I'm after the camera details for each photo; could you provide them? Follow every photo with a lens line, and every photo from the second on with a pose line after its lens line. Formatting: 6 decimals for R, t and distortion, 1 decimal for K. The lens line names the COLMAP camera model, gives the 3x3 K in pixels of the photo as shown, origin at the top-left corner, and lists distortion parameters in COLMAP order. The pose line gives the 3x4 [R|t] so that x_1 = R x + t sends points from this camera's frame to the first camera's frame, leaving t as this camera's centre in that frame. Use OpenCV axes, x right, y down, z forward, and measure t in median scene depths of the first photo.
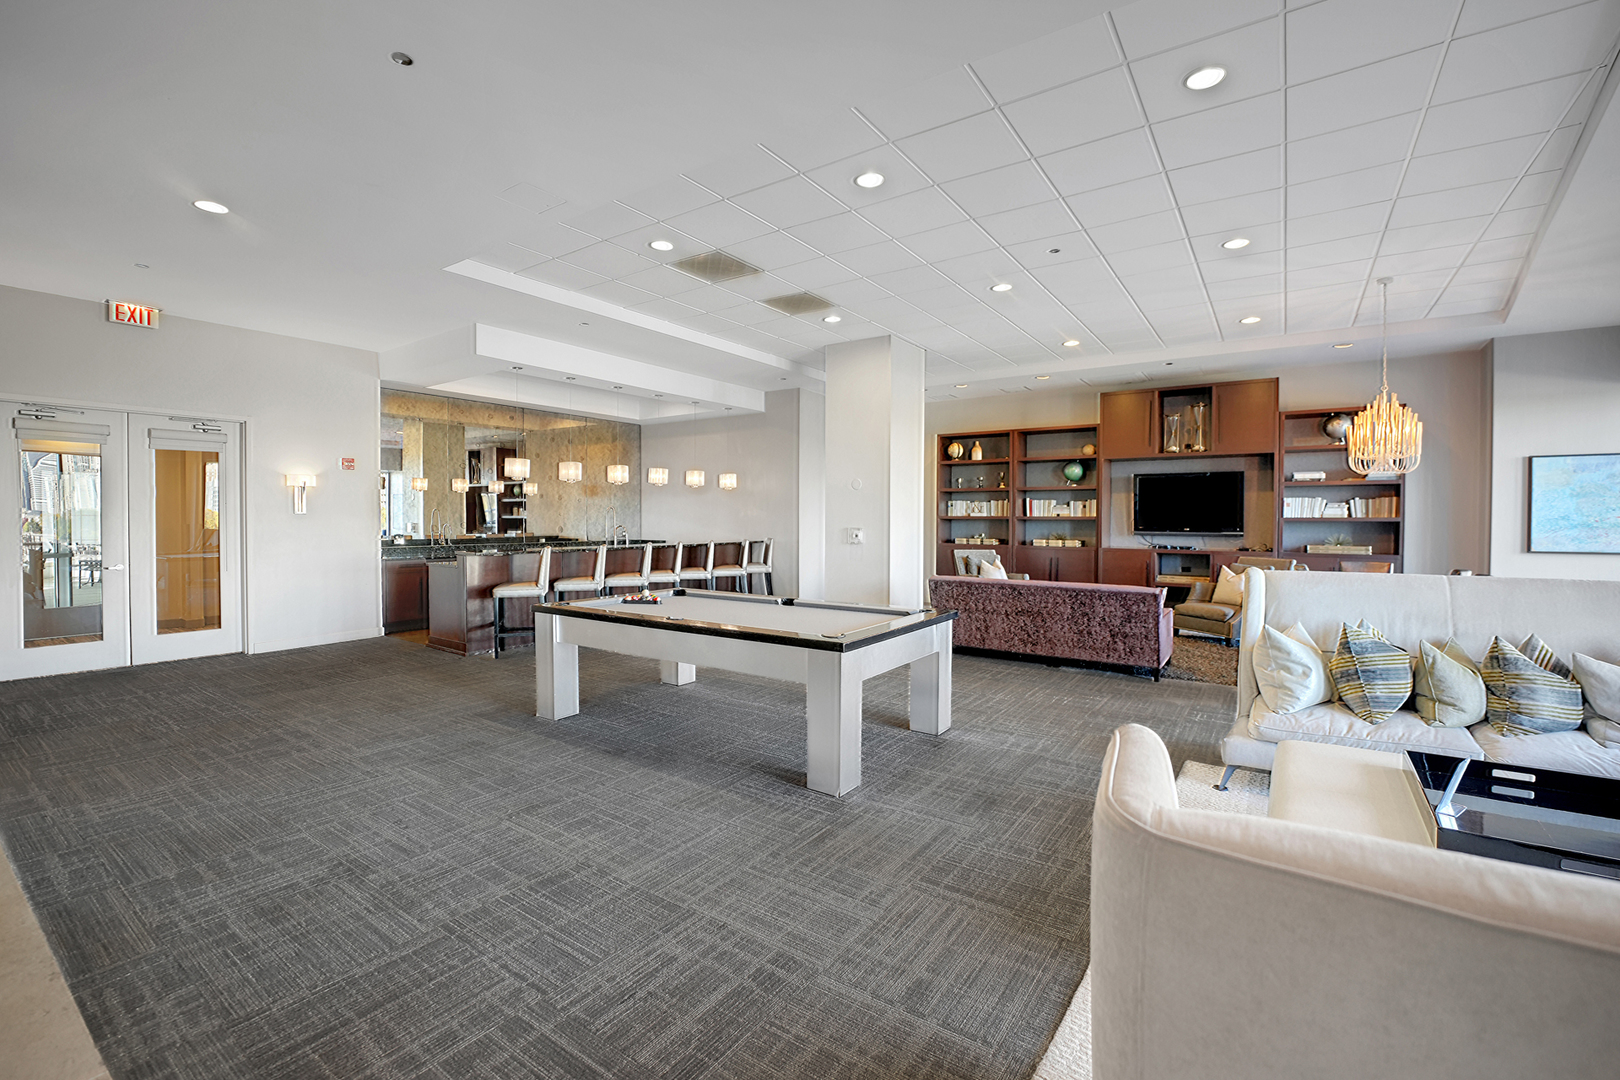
lens RADIAL K [[692.7, 0, 810.0], [0, 692.7, 540.0], [0, 0, 1]] dist [-0.001253, -0.000106]
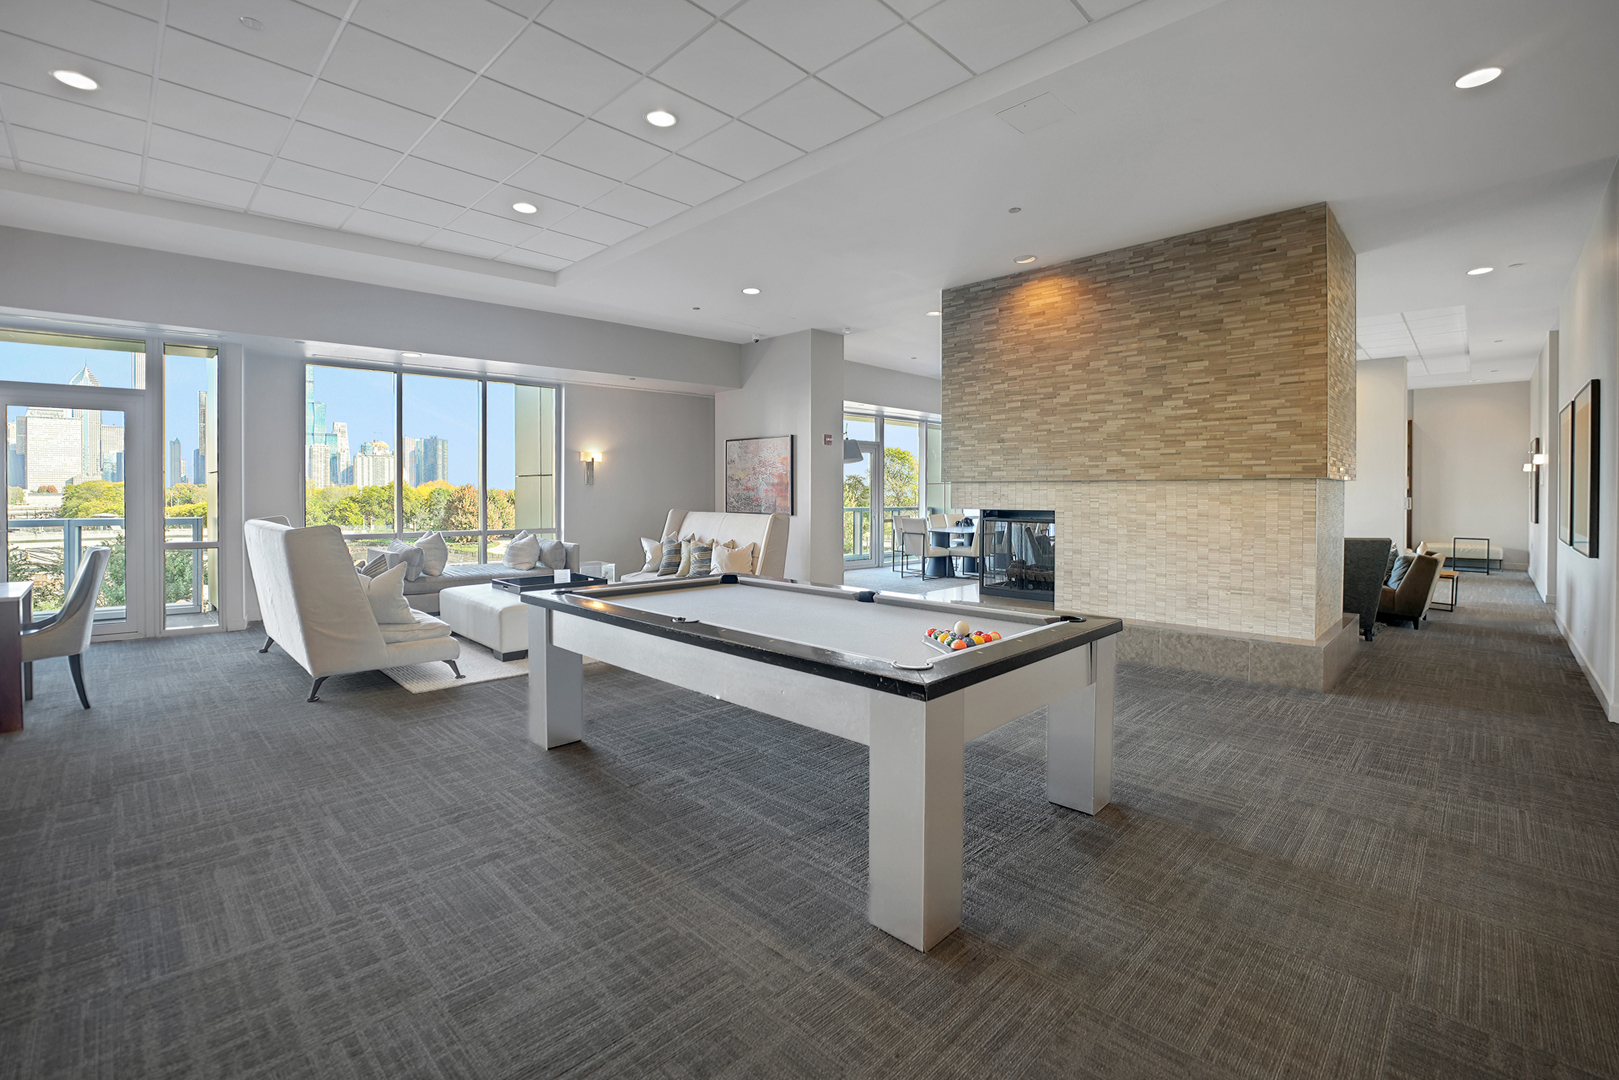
lens RADIAL K [[704.3, 0, 810.8], [0, 704.3, 490.7], [0, 0, 1]] dist [-0.000062, -0.000010]
pose [[-0.985450, -0.001846, 0.169958, -0.261877], [0.002320, 0.999702, 0.024311, -0.036447], [-0.169952, 0.024352, -0.985151, 1.817333]]
